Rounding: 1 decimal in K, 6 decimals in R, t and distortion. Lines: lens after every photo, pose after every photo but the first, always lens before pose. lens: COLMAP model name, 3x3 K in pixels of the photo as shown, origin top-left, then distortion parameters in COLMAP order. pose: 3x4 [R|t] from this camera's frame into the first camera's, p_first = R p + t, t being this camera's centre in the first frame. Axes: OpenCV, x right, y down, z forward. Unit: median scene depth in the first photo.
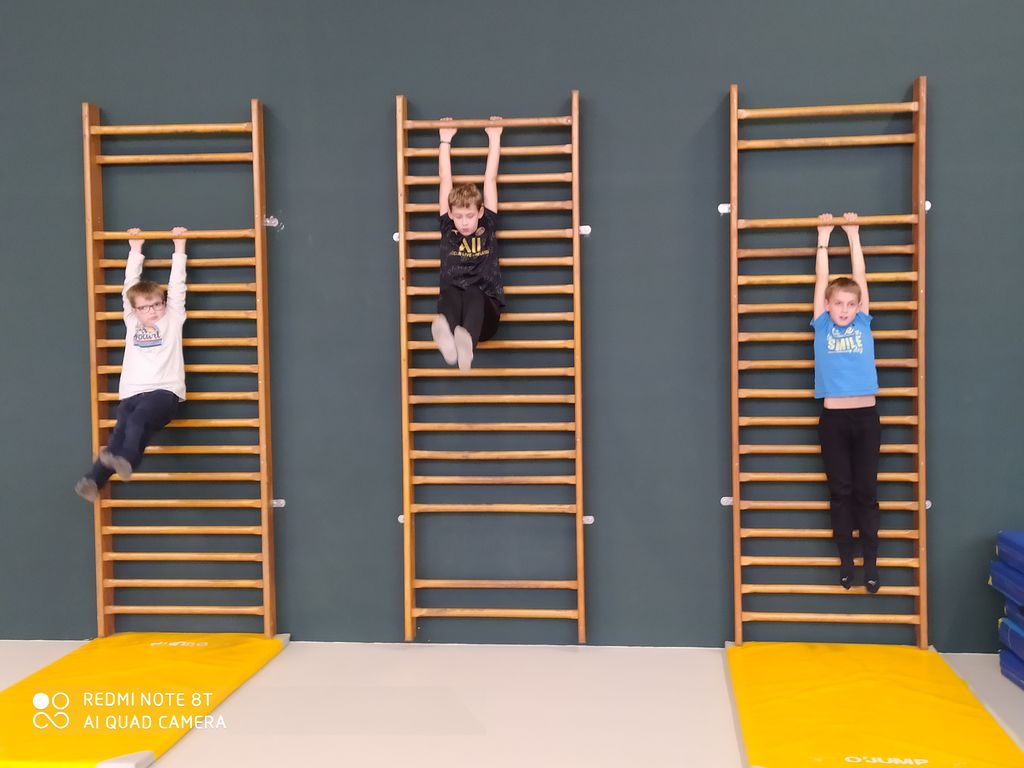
lens RADIAL K [[1349.5, 0, 505.3], [0, 1349.5, 383.3], [0, 0, 1]] dist [0.086249, 0.000000]
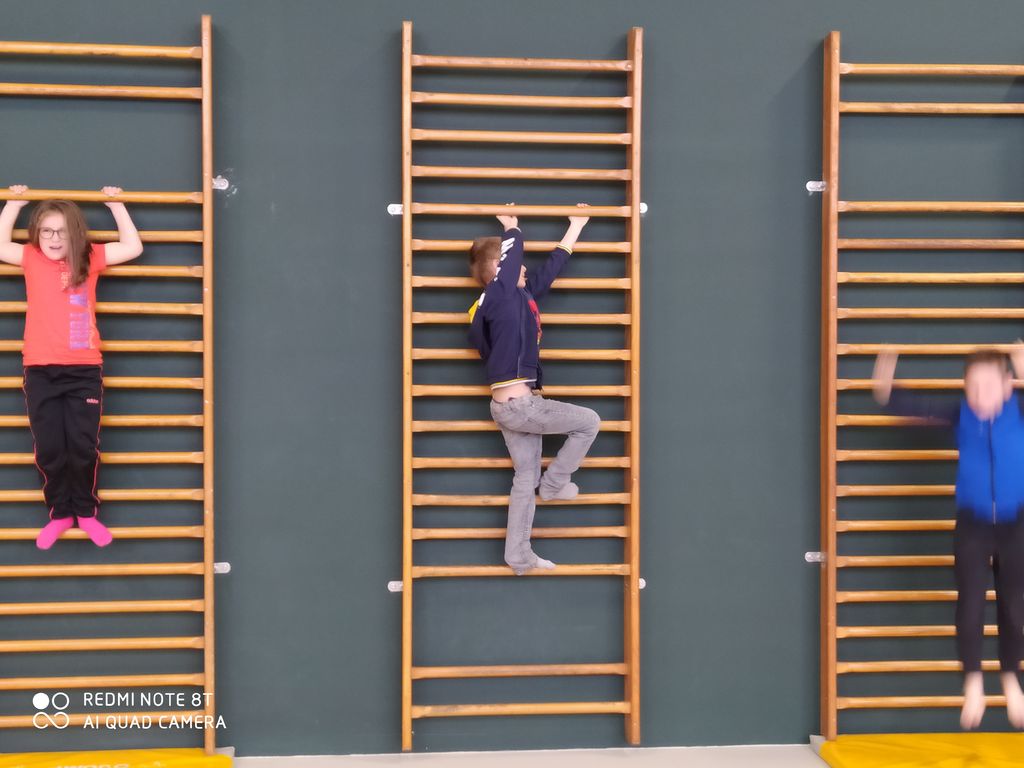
lens RADIAL K [[1780.8, 0, 511.6], [0, 1780.8, 379.6], [0, 0, 1]] dist [0.107818, 0.000000]
pose [[0.973638, 0.009321, 0.227908, -0.244211], [-0.005734, 0.999849, -0.016395, 0.001986], [-0.228027, 0.014656, 0.973545, 0.024960]]
